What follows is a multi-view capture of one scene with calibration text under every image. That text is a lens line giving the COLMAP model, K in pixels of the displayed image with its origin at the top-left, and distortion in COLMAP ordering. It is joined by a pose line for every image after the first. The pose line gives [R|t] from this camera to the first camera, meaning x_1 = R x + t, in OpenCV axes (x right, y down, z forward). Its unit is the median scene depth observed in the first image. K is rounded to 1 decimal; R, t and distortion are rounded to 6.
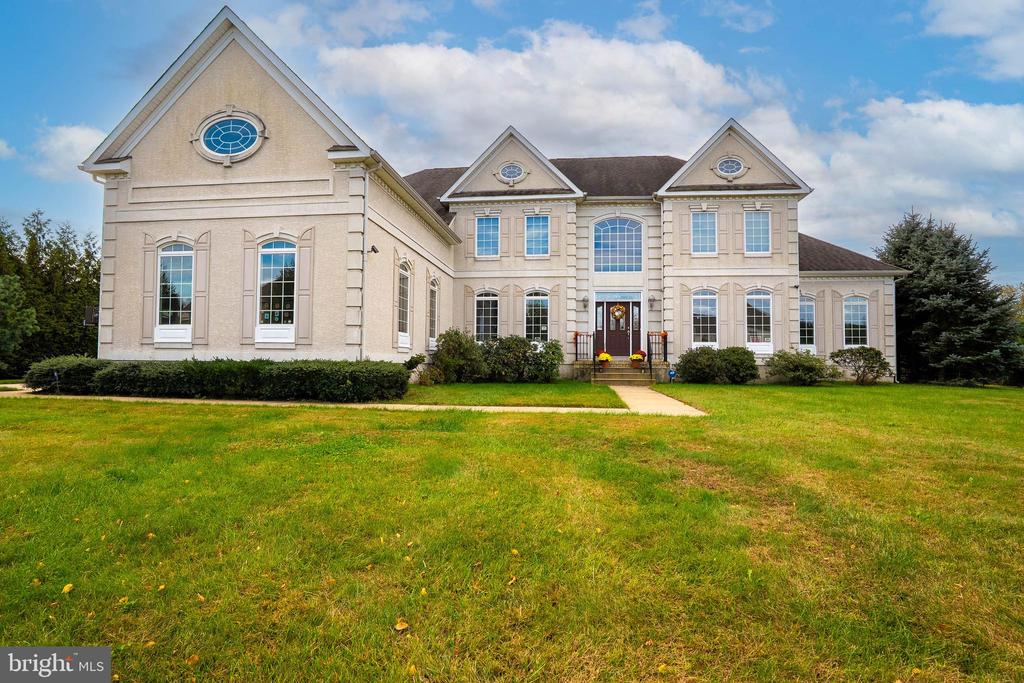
lens RADIAL K [[530.3, 0, 512.0], [0, 530.3, 341.5], [0, 0, 1]] dist [-0.043860, 0.033703]
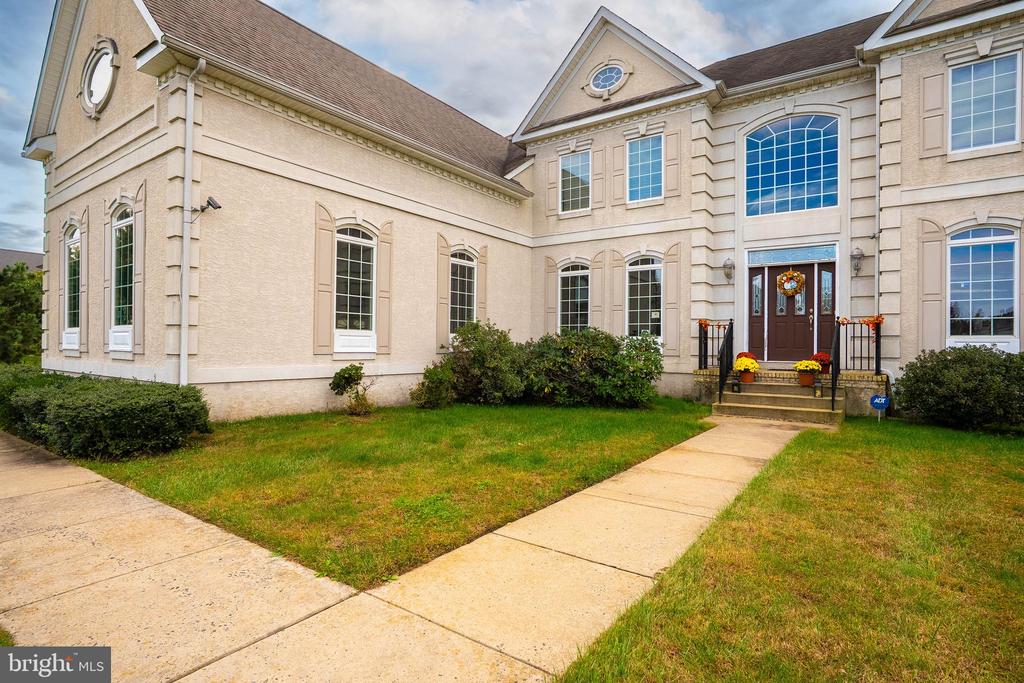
lens RADIAL K [[530.3, 0, 512.0], [0, 530.3, 341.5], [0, 0, 1]] dist [-0.043860, 0.033703]
pose [[0.881000, -0.004037, -0.473098, 0.204918], [0.016621, 0.999610, 0.022422, -0.010448], [0.472824, -0.027617, 0.880724, 0.363522]]
